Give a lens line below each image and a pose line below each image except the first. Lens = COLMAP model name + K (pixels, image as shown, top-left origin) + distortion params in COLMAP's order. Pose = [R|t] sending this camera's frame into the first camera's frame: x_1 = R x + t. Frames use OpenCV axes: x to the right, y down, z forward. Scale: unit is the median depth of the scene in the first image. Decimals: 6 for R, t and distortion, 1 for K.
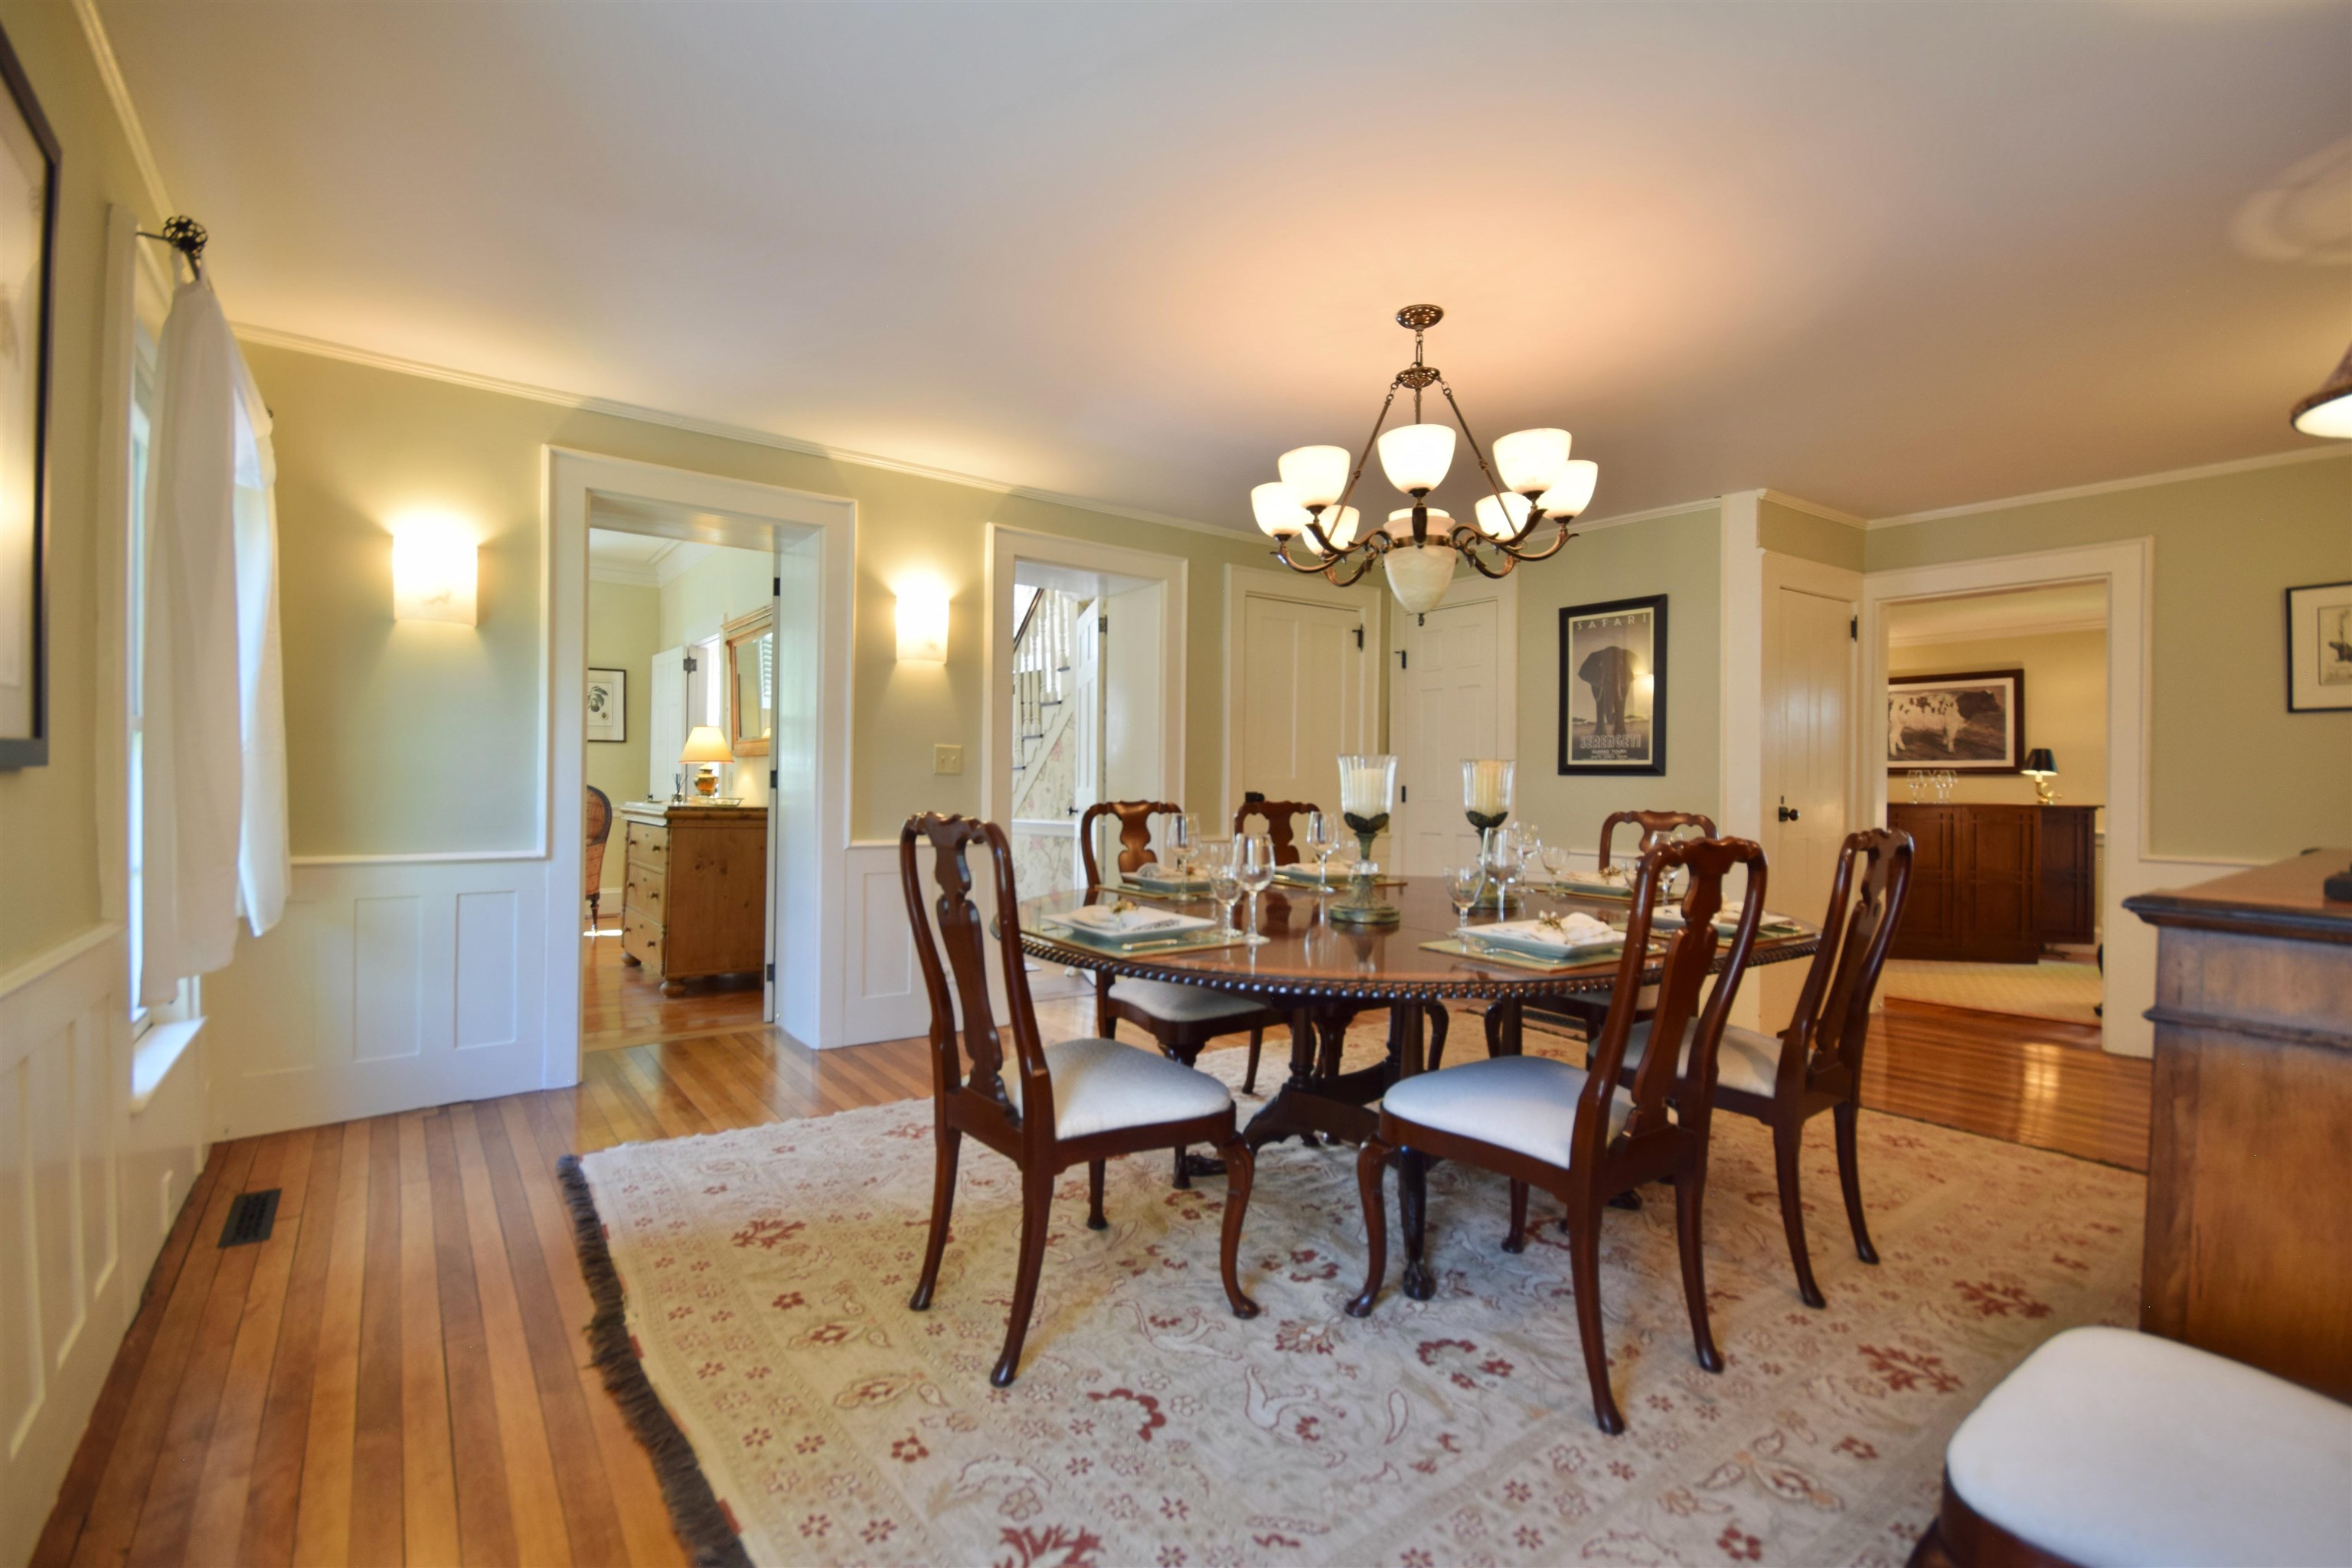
lens RADIAL K [[1038.3, 0, 1176.0], [0, 1038.3, 784.0], [0, 0, 1]] dist [0.001975, 0.000470]
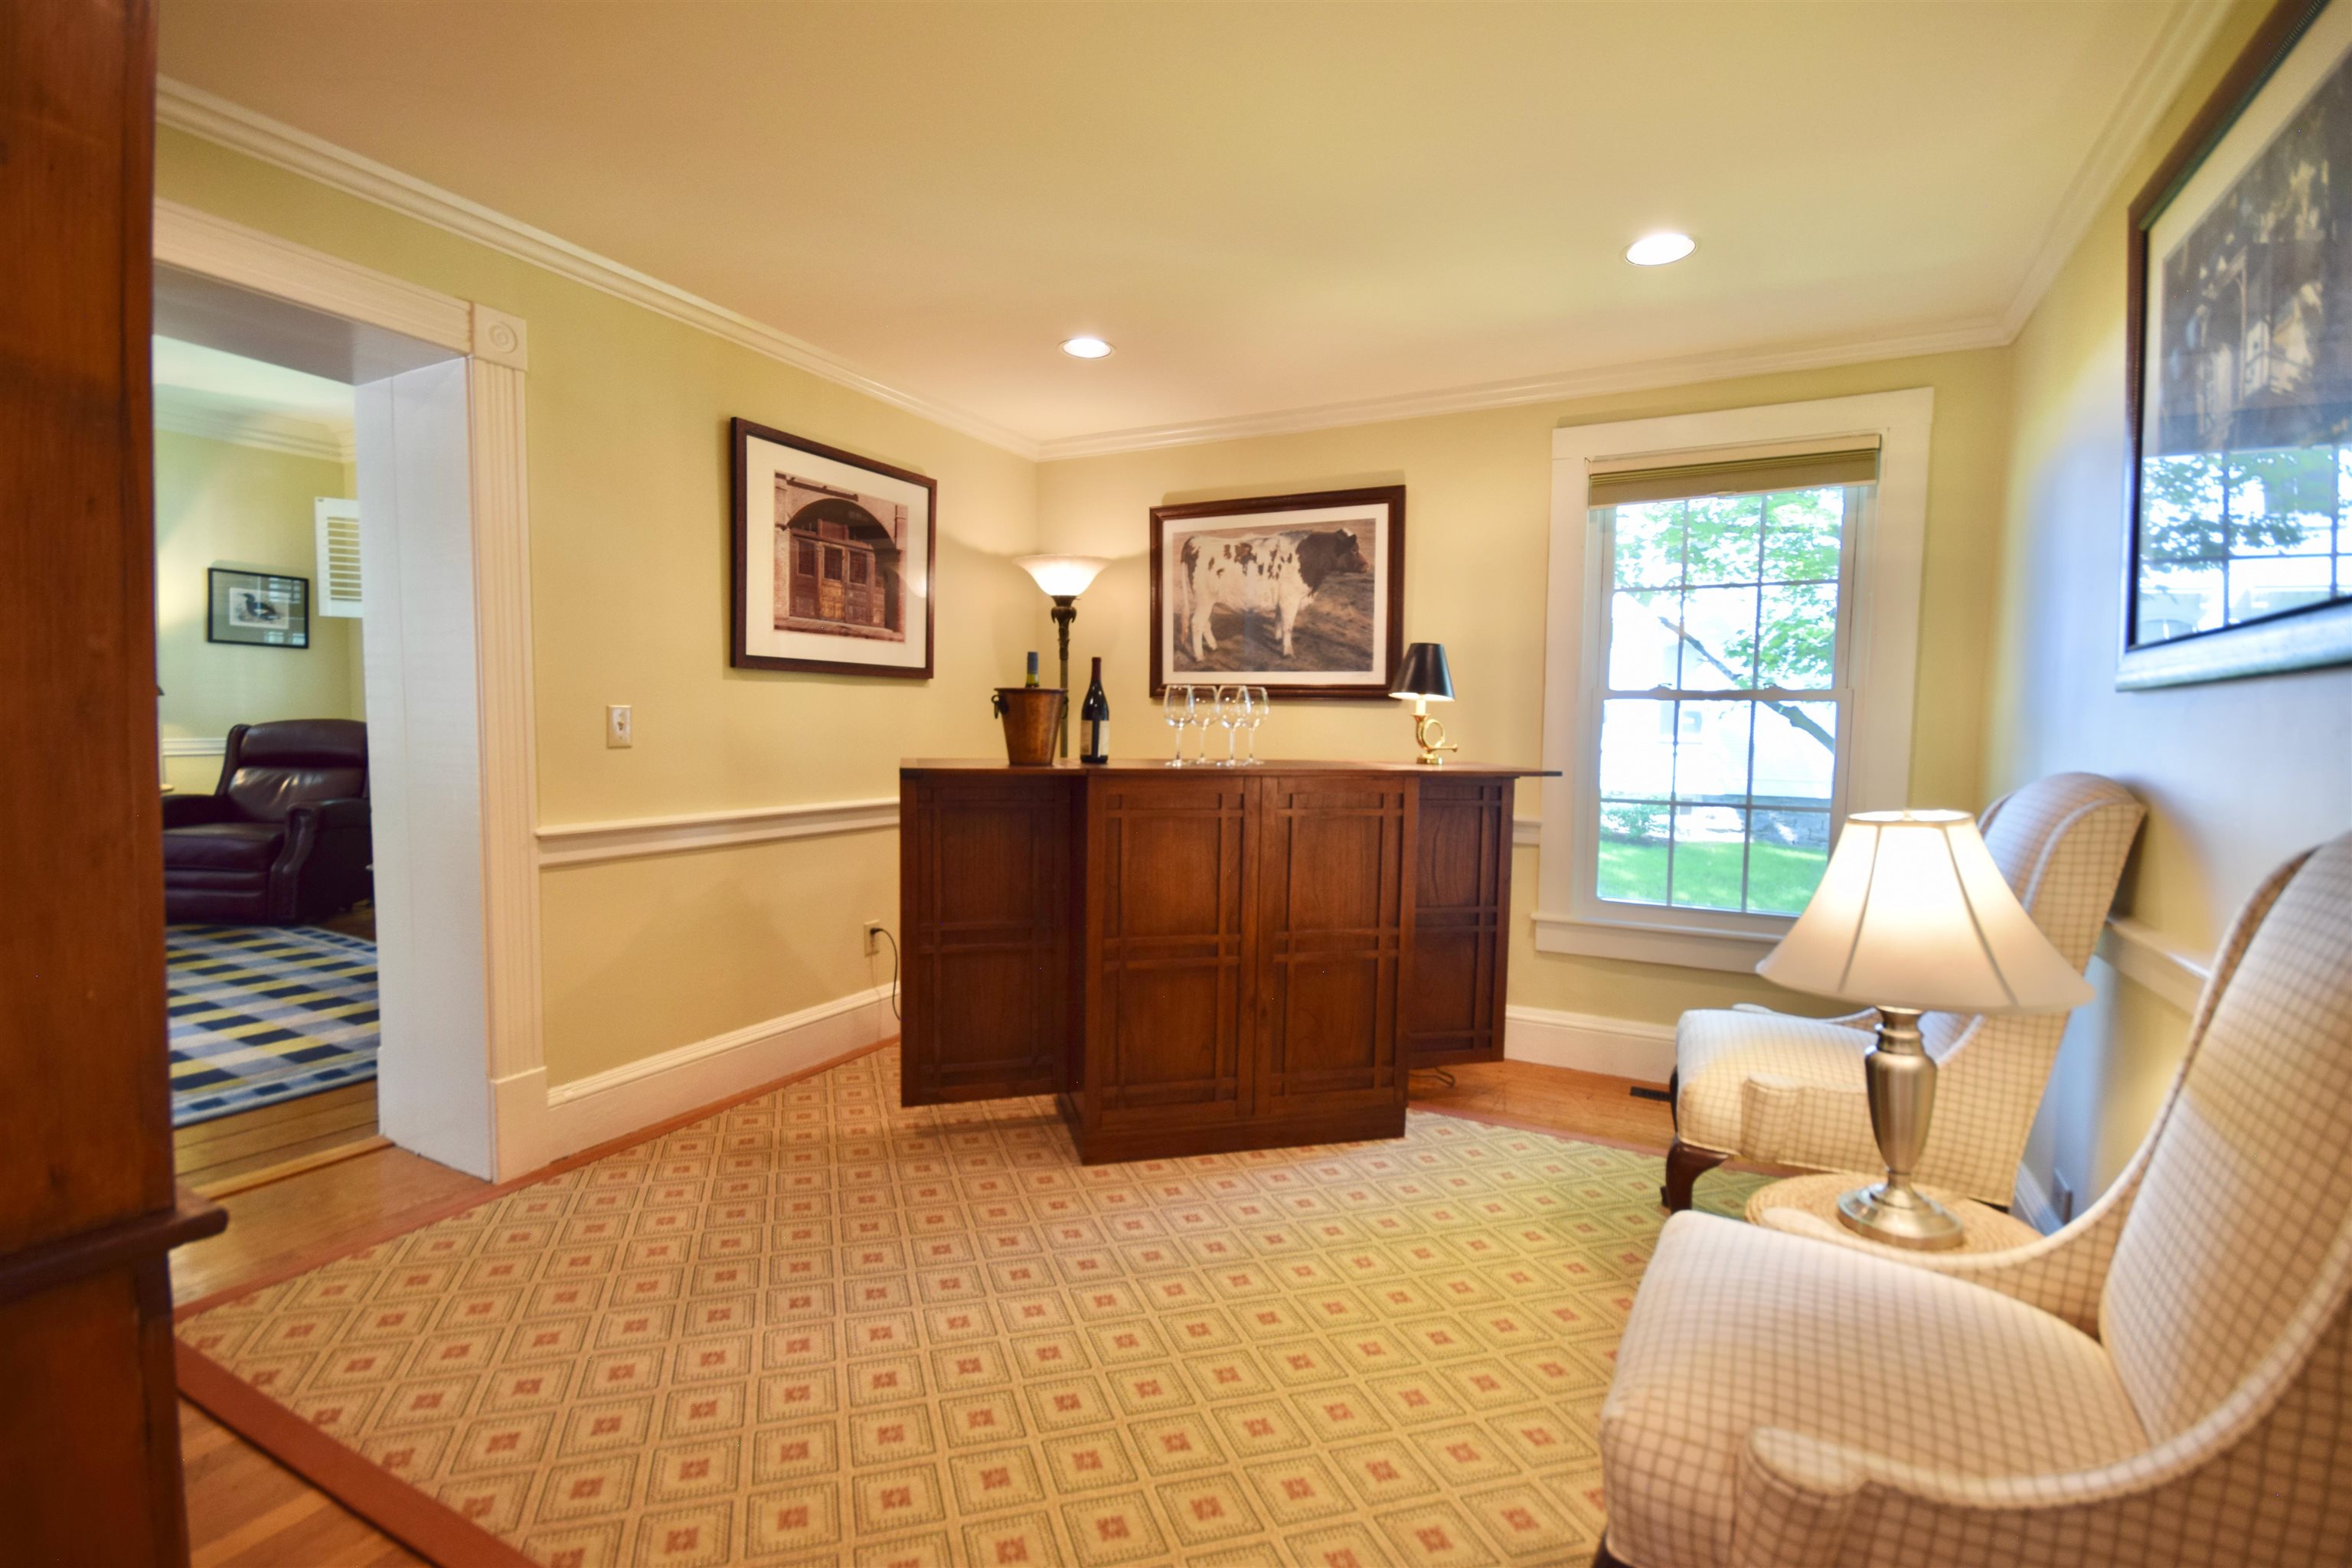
lens RADIAL K [[1060.5, 0, 1176.0], [0, 1060.5, 784.0], [0, 0, 1]] dist [-0.002638, -0.000587]
pose [[0.905296, -0.023518, 0.424129, 0.495810], [-0.007360, 0.997448, 0.071019, -0.004749], [-0.424717, -0.067415, 0.902813, 0.577619]]
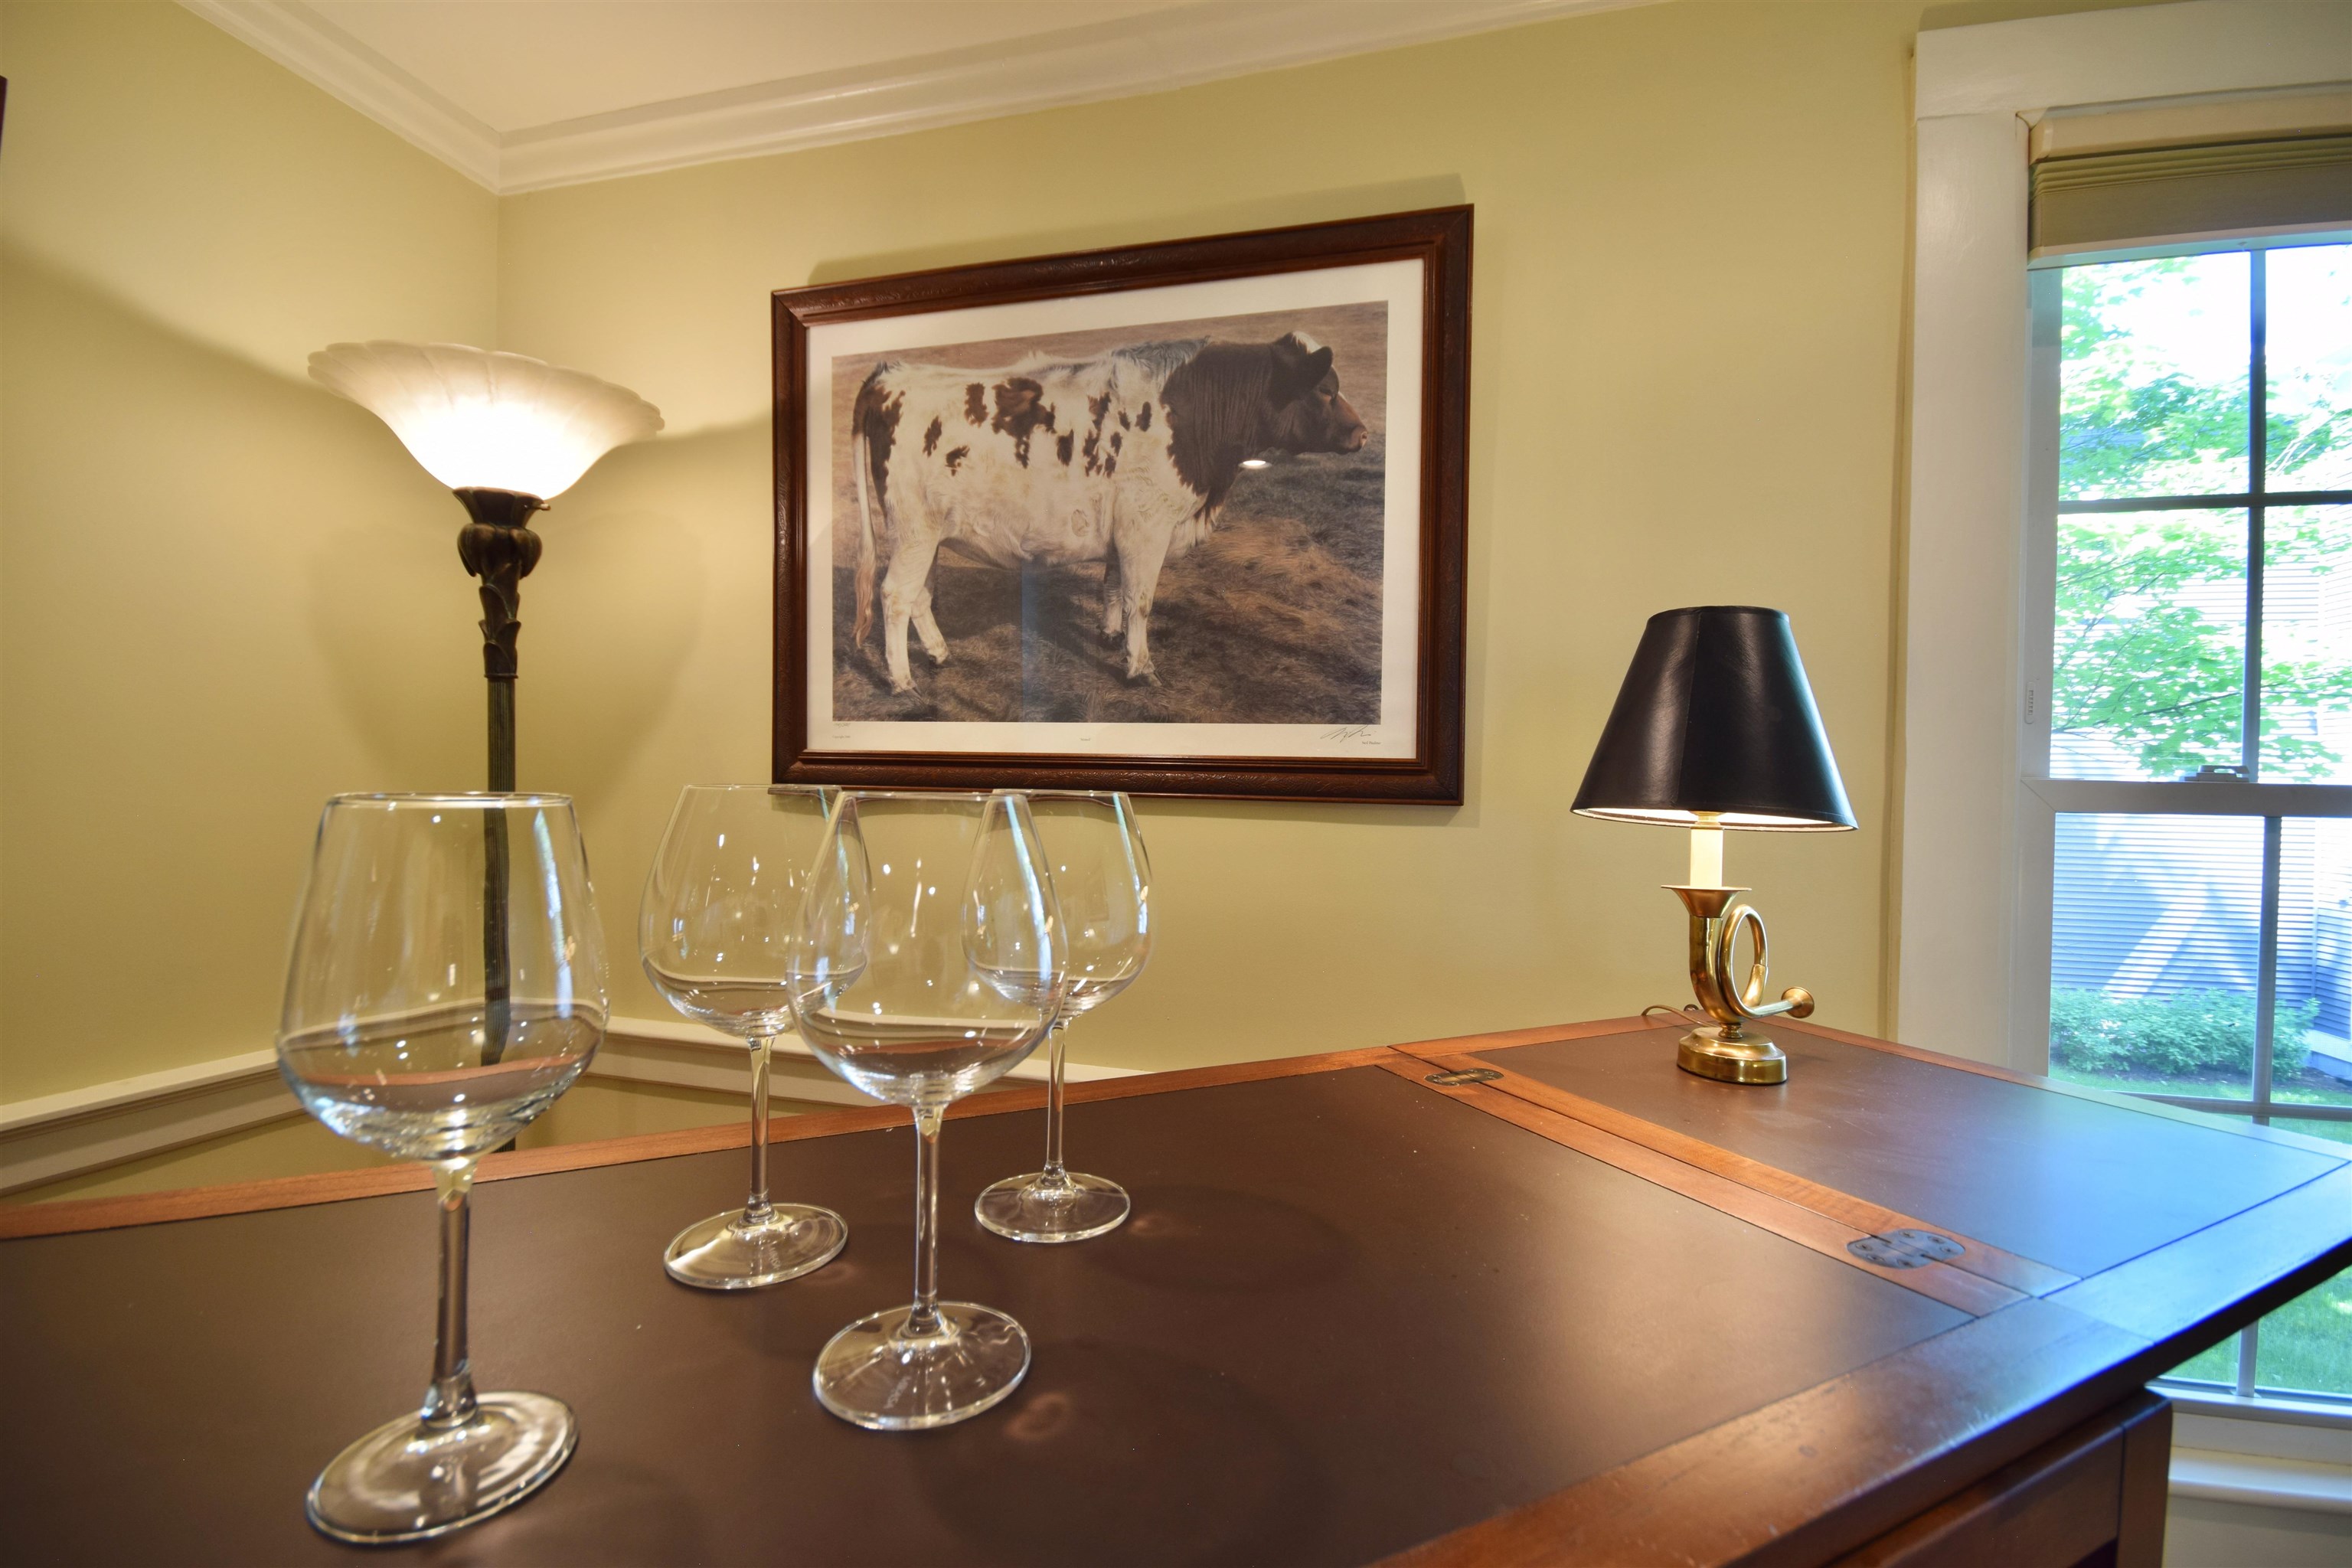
lens RADIAL K [[1038.3, 0, 1176.0], [0, 1038.3, 784.0], [0, 0, 1]] dist [0.001975, 0.000470]
pose [[0.796382, 0.004666, 0.604776, 0.661122], [-0.014573, 0.999828, 0.011476, -0.014326], [-0.604618, -0.017953, 0.796313, 0.877477]]
